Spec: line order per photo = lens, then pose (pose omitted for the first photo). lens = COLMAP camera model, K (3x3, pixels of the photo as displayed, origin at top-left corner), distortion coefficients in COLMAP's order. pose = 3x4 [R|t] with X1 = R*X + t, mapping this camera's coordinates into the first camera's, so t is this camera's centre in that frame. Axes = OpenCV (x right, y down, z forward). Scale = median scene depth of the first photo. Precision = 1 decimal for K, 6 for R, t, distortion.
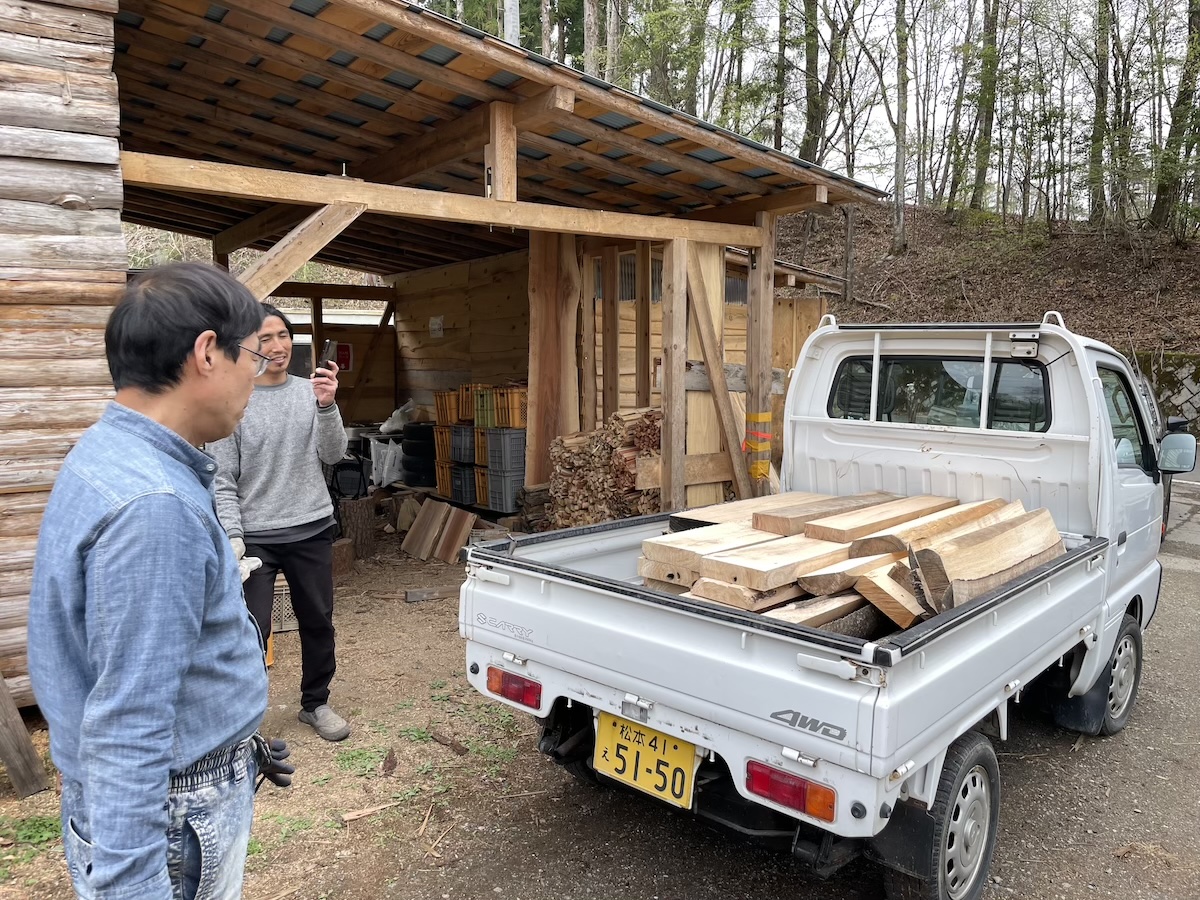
lens RADIAL K [[938.7, 0, 607.6], [0, 938.7, 440.6], [0, 0, 1]] dist [0.081820, -0.113632]
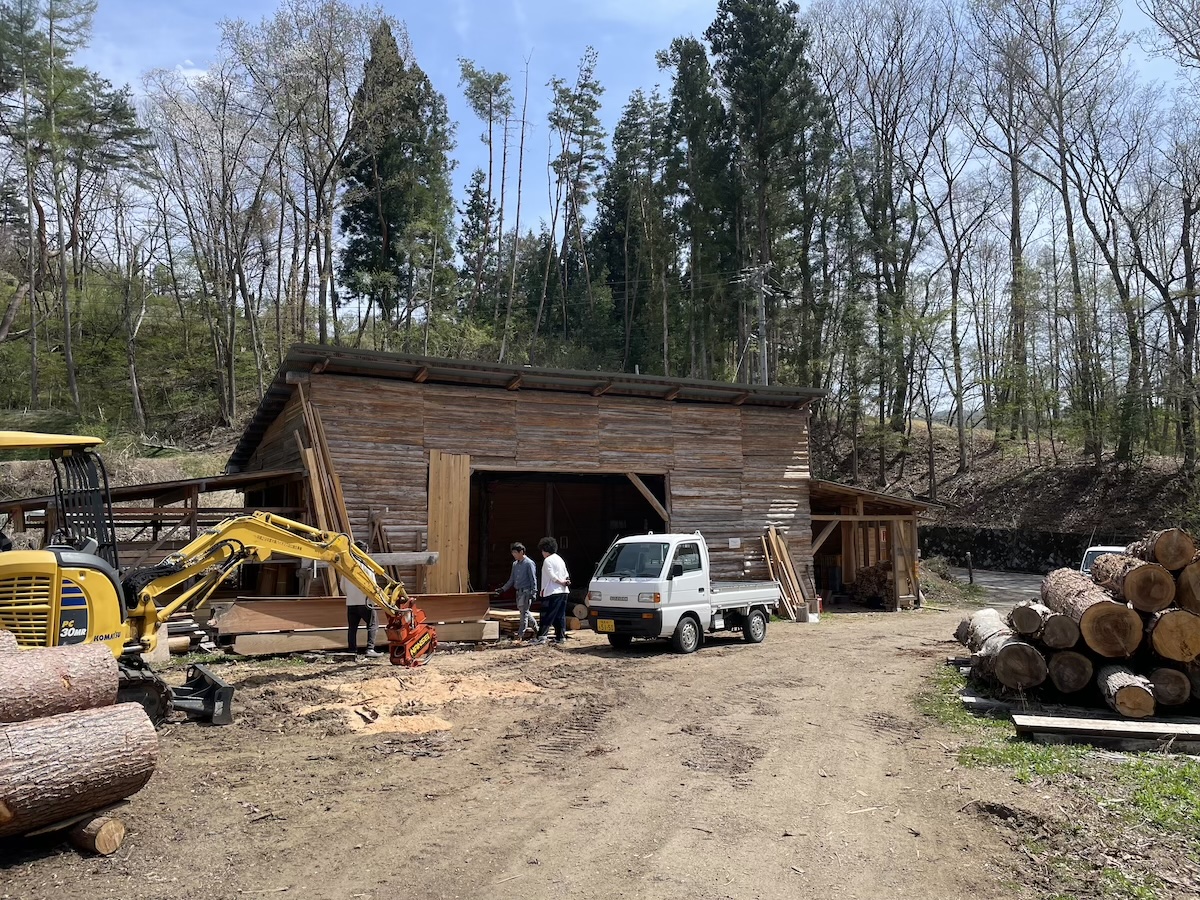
lens RADIAL K [[907.2, 0, 602.8], [0, 907.2, 437.9], [0, 0, 1]] dist [0.033065, -0.002074]
pose [[0.994934, -0.017620, -0.098975, -0.812086], [-0.000809, 0.983085, -0.183148, 0.177594], [0.100527, 0.182300, 0.978090, -3.198177]]
